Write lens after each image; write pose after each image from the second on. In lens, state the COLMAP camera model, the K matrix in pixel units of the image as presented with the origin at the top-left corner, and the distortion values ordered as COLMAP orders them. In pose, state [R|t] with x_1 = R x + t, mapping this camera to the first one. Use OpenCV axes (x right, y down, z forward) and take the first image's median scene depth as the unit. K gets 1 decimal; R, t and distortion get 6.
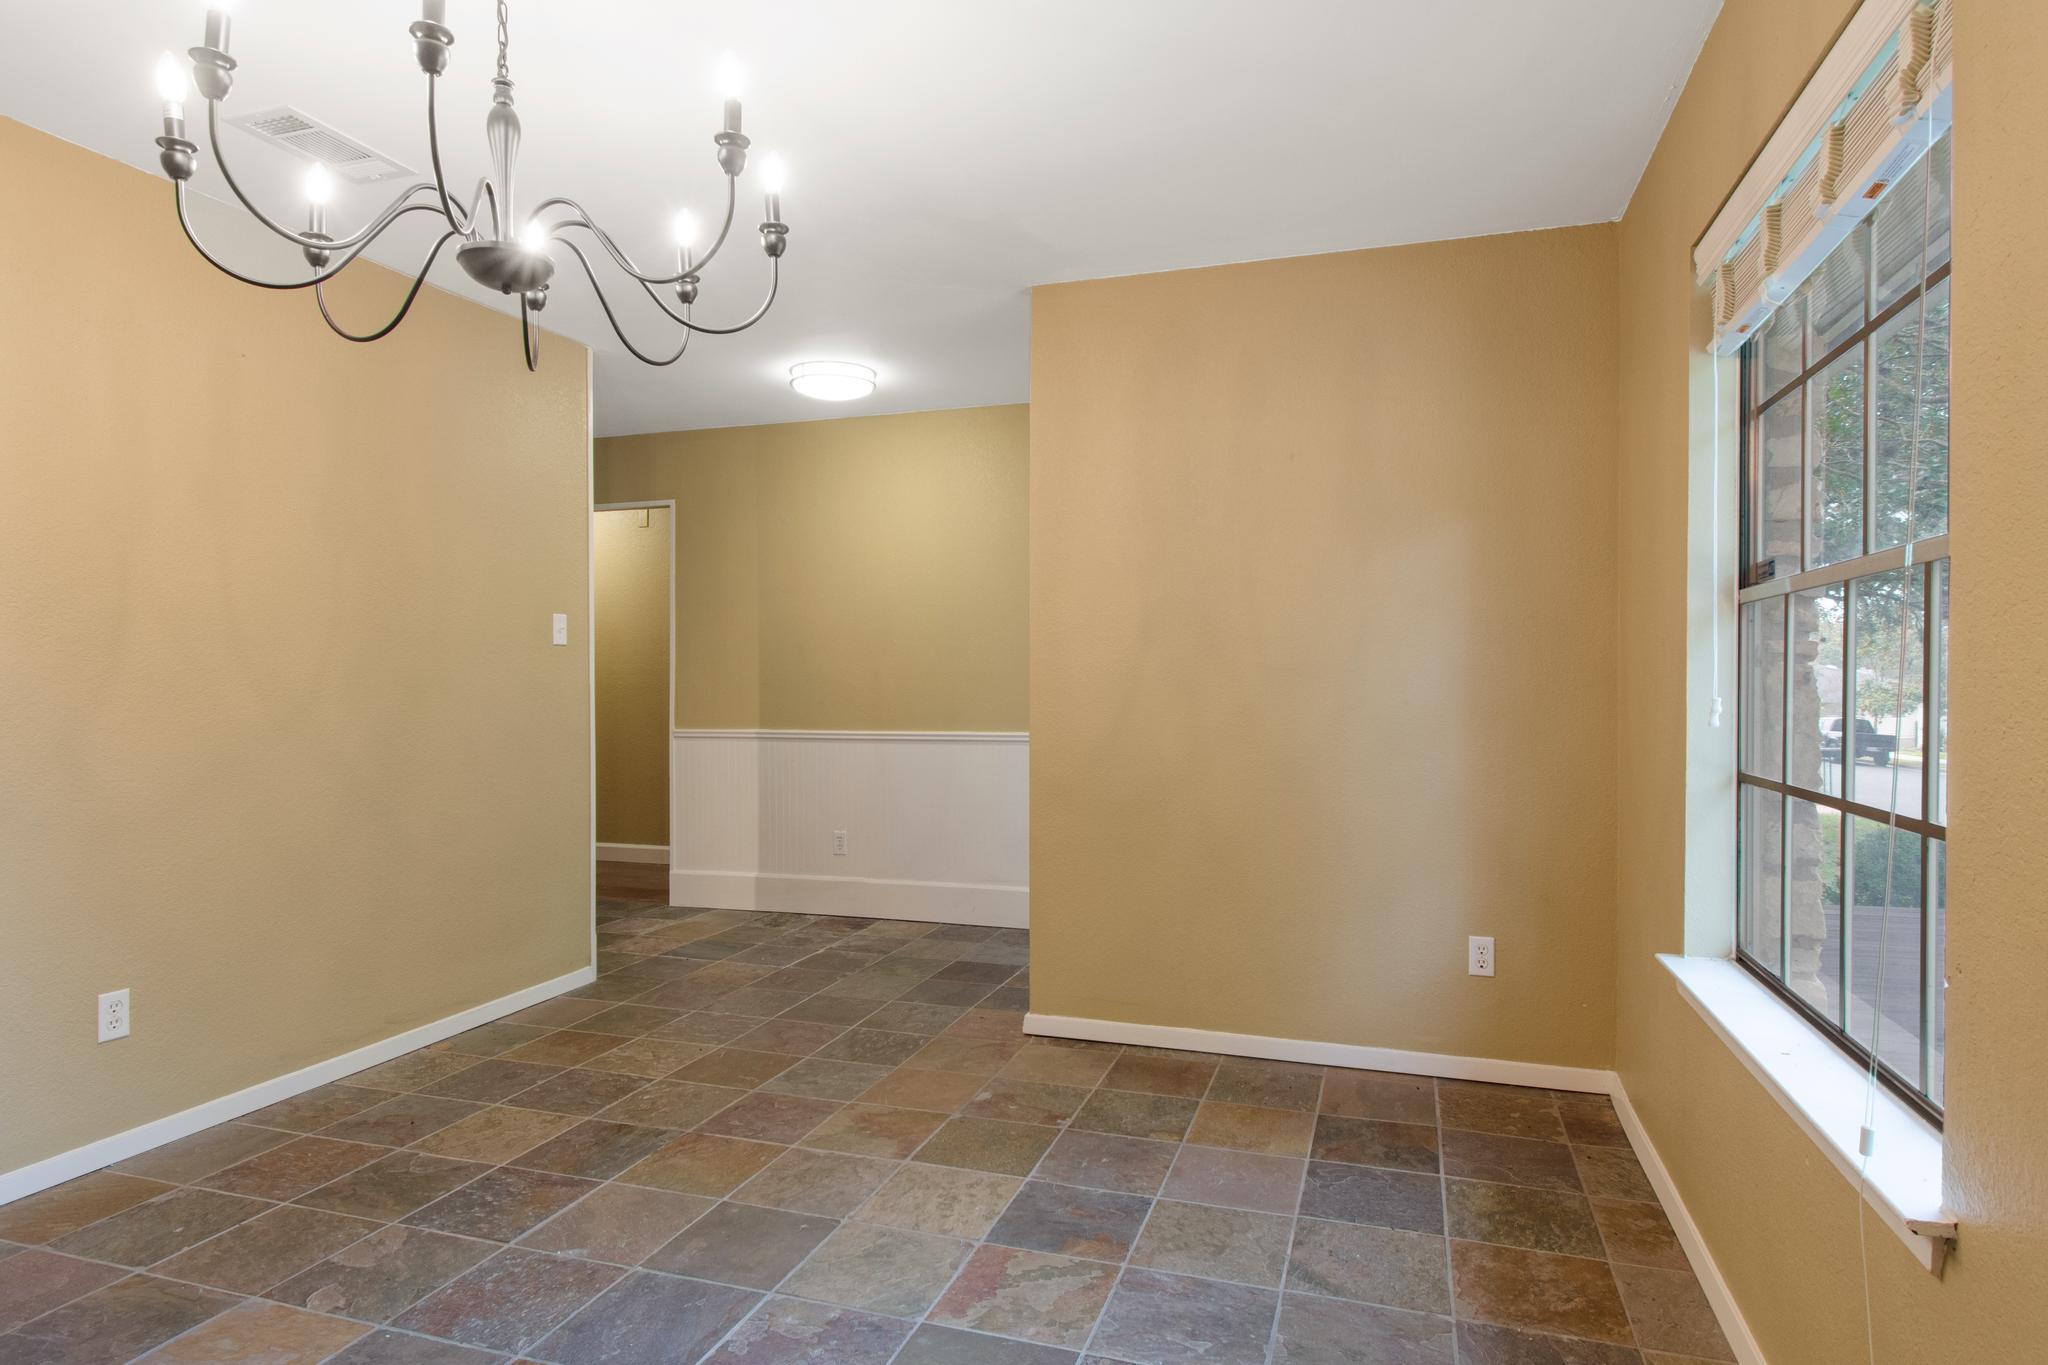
lens RADIAL K [[1158.0, 0, 1023.7], [0, 1158.0, 684.6], [0, 0, 1]] dist [-0.002857, -0.001732]
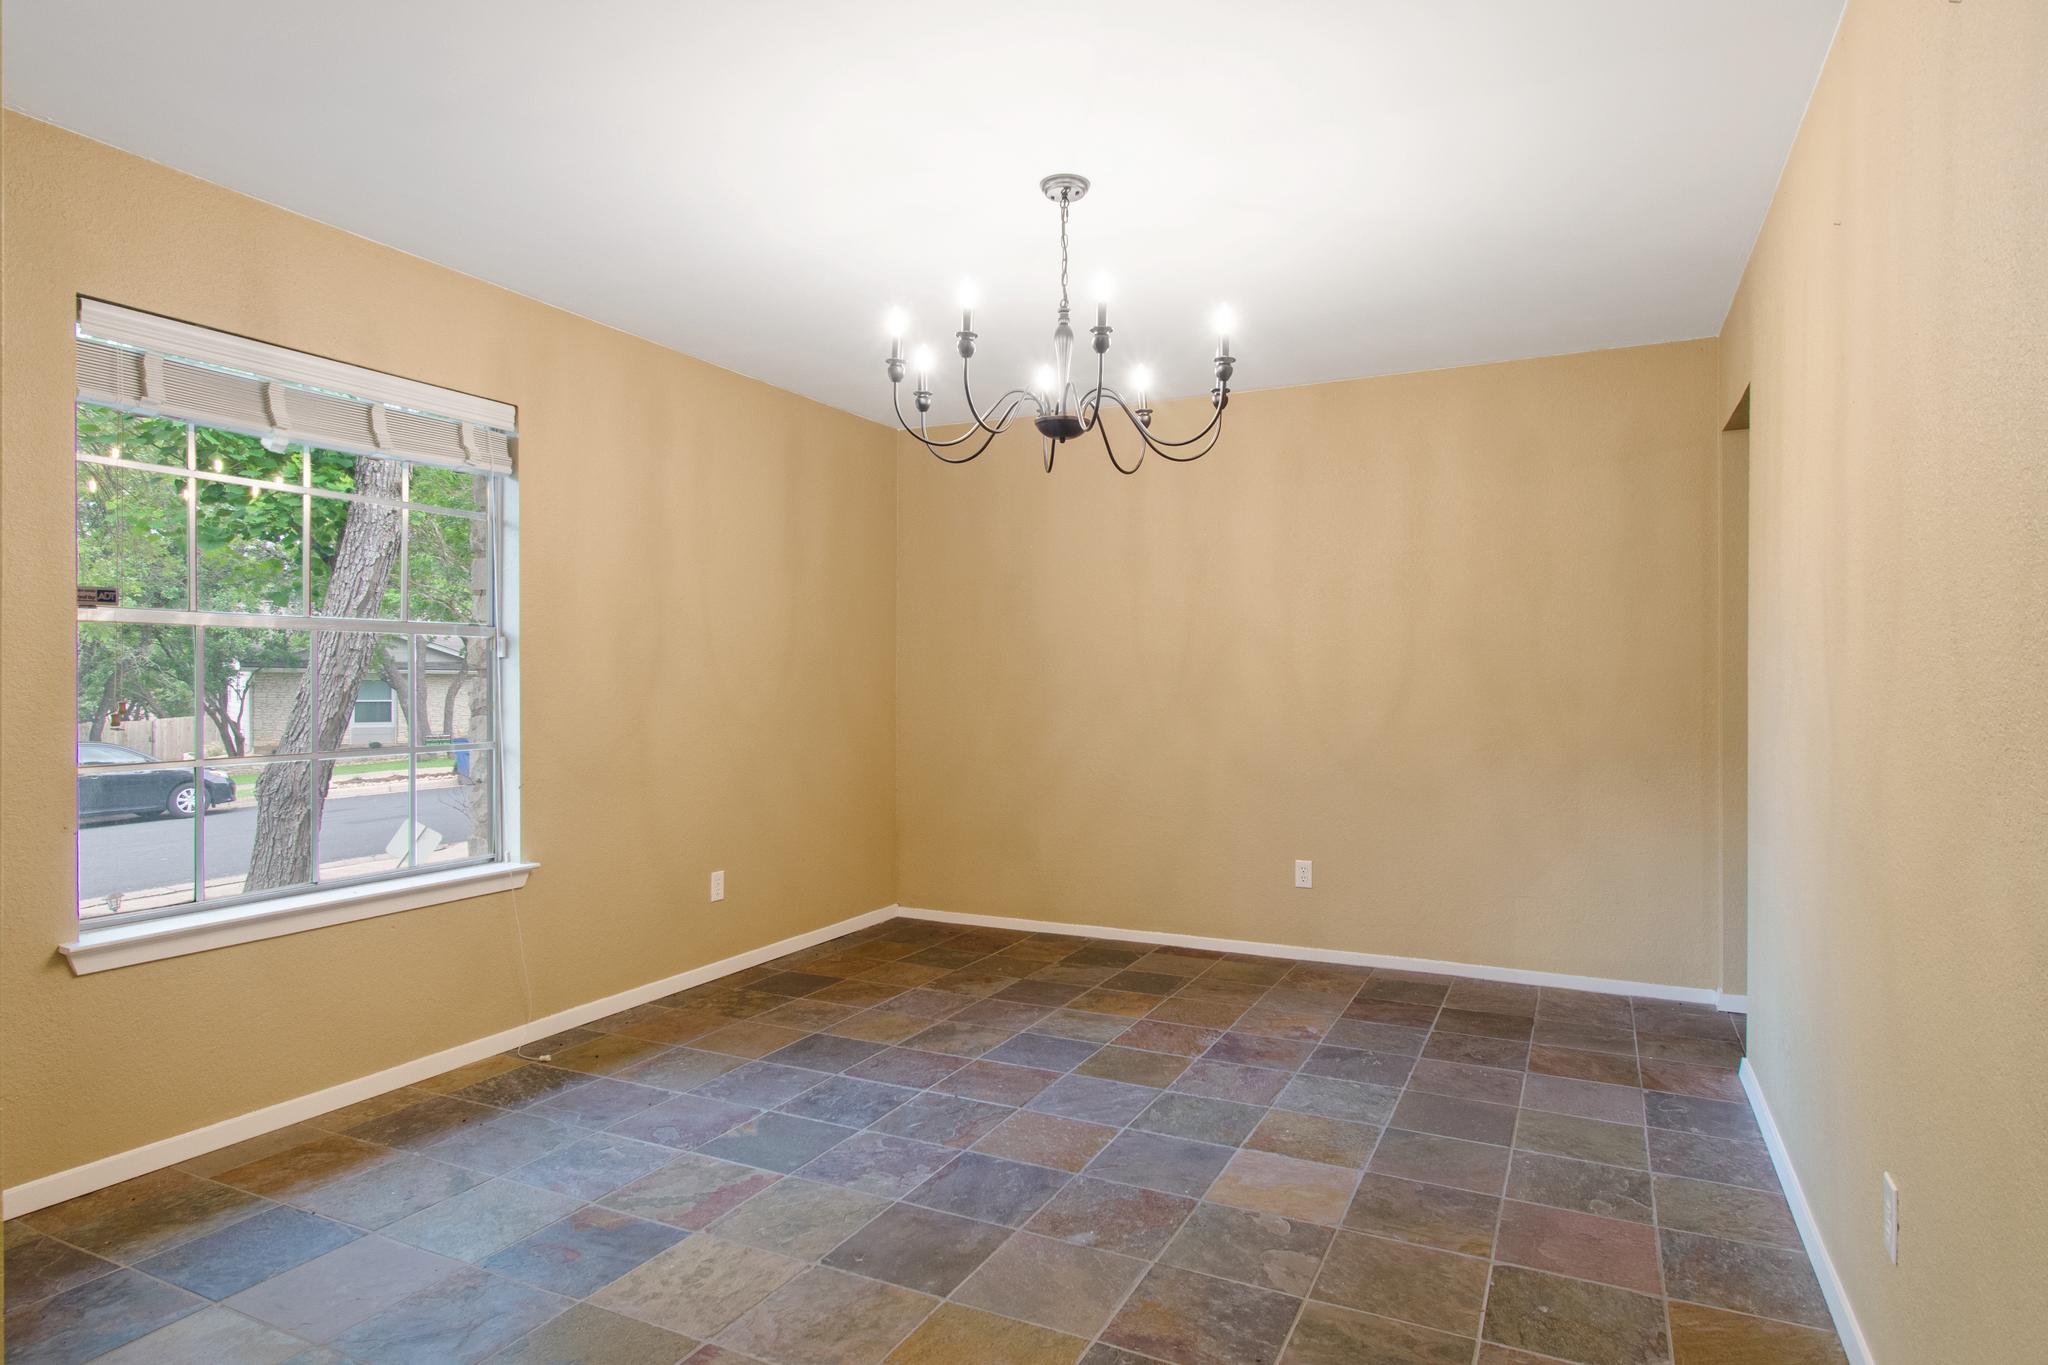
lens RADIAL K [[1158.0, 0, 1023.3], [0, 1158.0, 681.4], [0, 0, 1]] dist [-0.002857, -0.001732]
pose [[-0.990188, -0.000523, 0.139741, -0.492085], [0.000410, 0.999978, 0.006648, -0.017530], [-0.139741, 0.006640, -0.990166, 2.070272]]
